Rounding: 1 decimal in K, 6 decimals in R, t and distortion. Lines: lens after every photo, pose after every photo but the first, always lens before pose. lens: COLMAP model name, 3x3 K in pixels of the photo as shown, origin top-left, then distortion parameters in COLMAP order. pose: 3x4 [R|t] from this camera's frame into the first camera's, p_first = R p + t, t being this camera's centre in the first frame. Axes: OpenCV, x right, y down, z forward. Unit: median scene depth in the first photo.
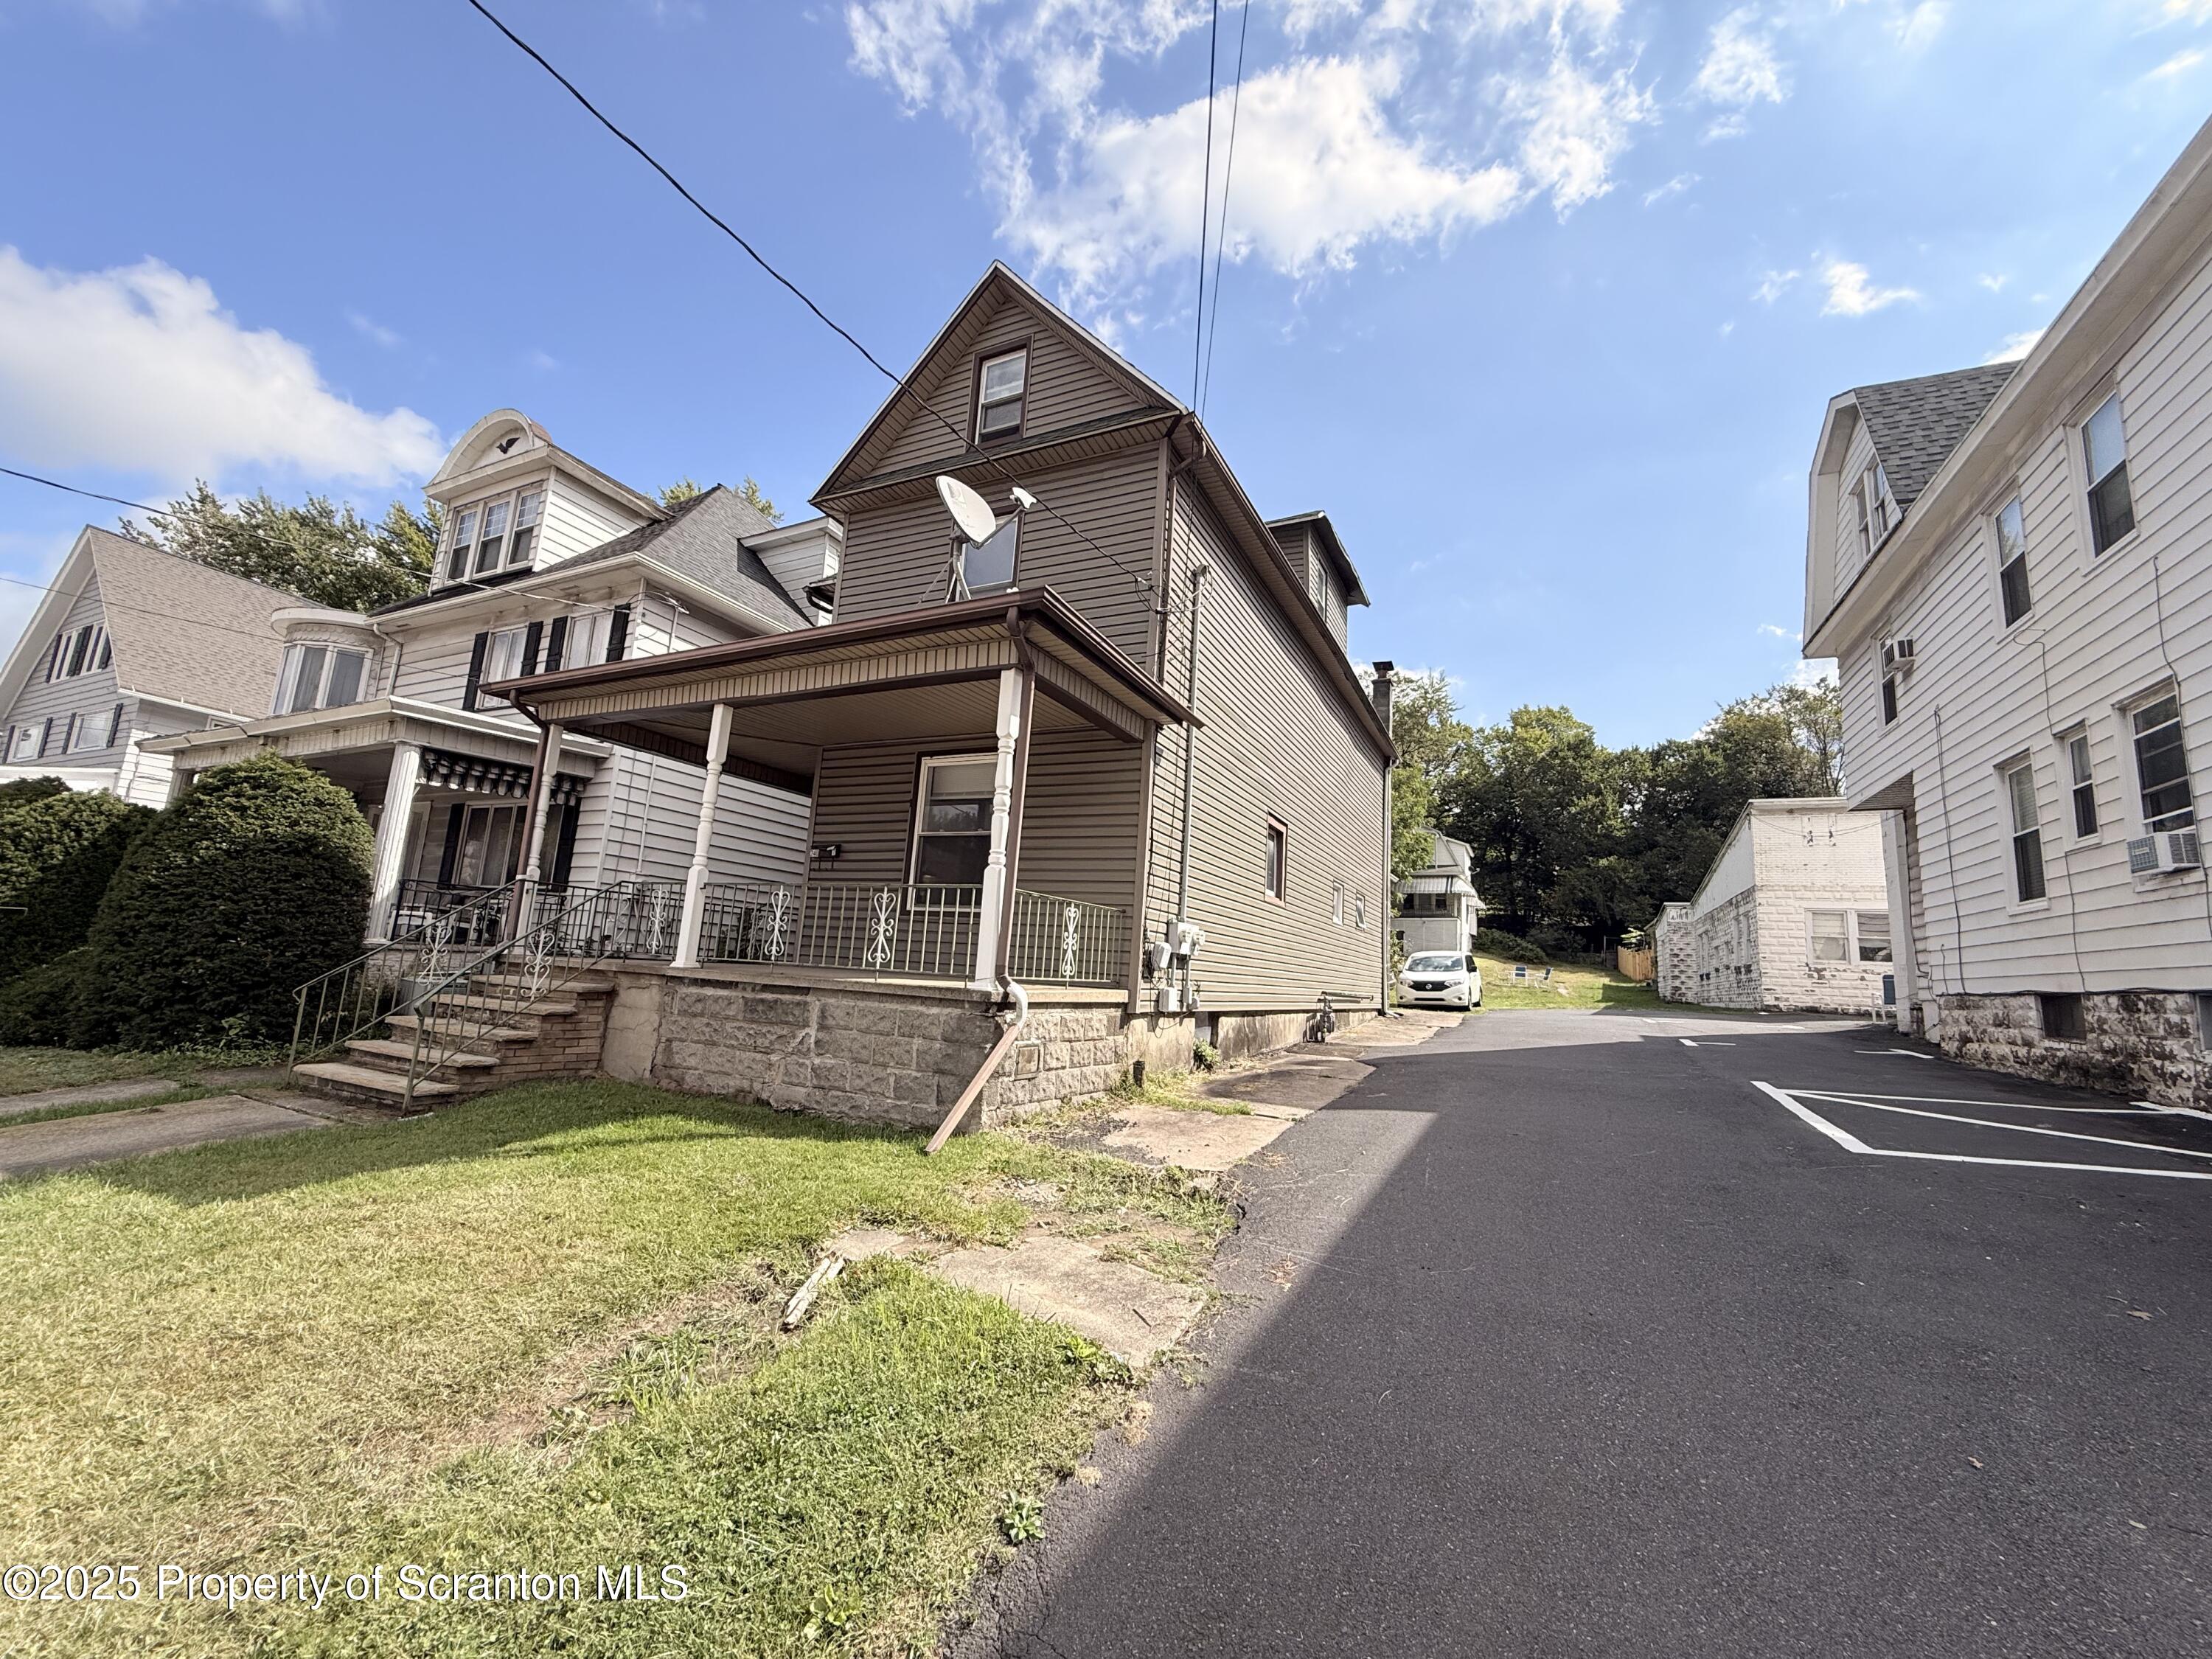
lens RADIAL K [[879.7, 0, 1106.0], [0, 879.7, 829.5], [0, 0, 1]] dist [-0.000783, 0.000313]
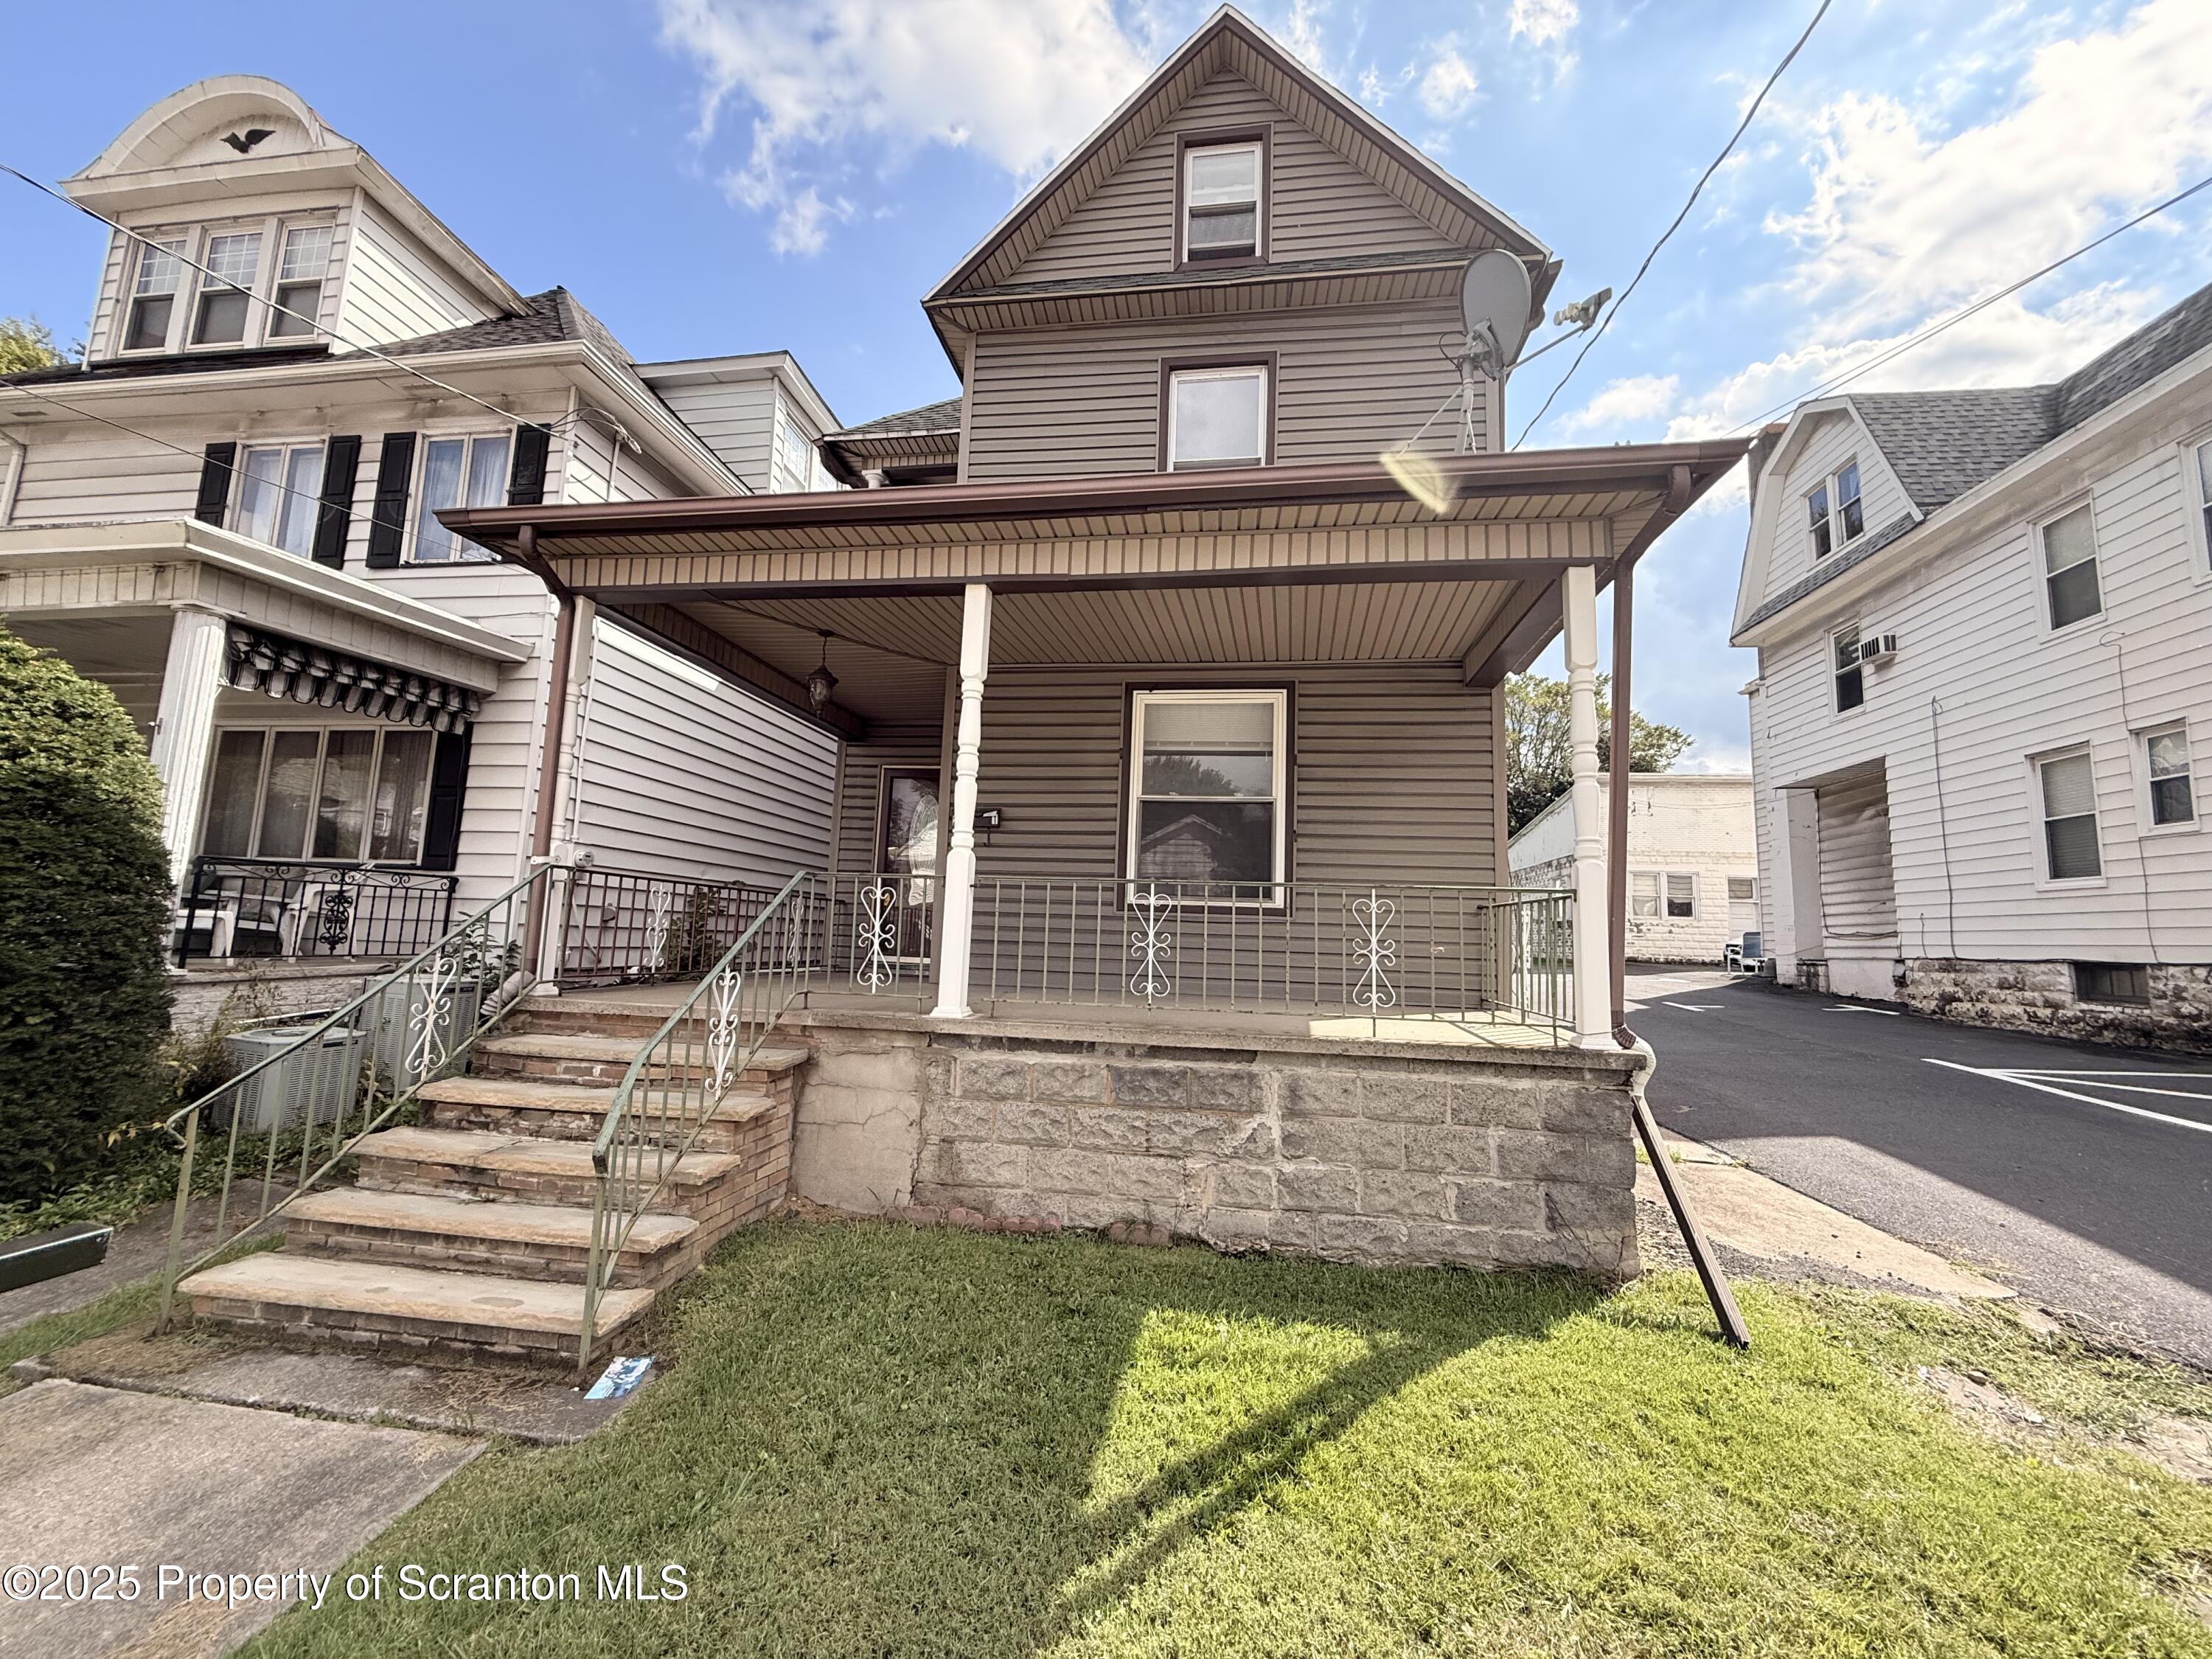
lens RADIAL K [[879.7, 0, 1106.0], [0, 879.7, 829.5], [0, 0, 1]] dist [-0.000783, 0.000313]
pose [[0.952239, 0.010585, 0.305169, -0.450822], [-0.027361, 0.998337, 0.050748, -0.004489], [-0.304125, -0.056674, 0.950945, 0.317311]]
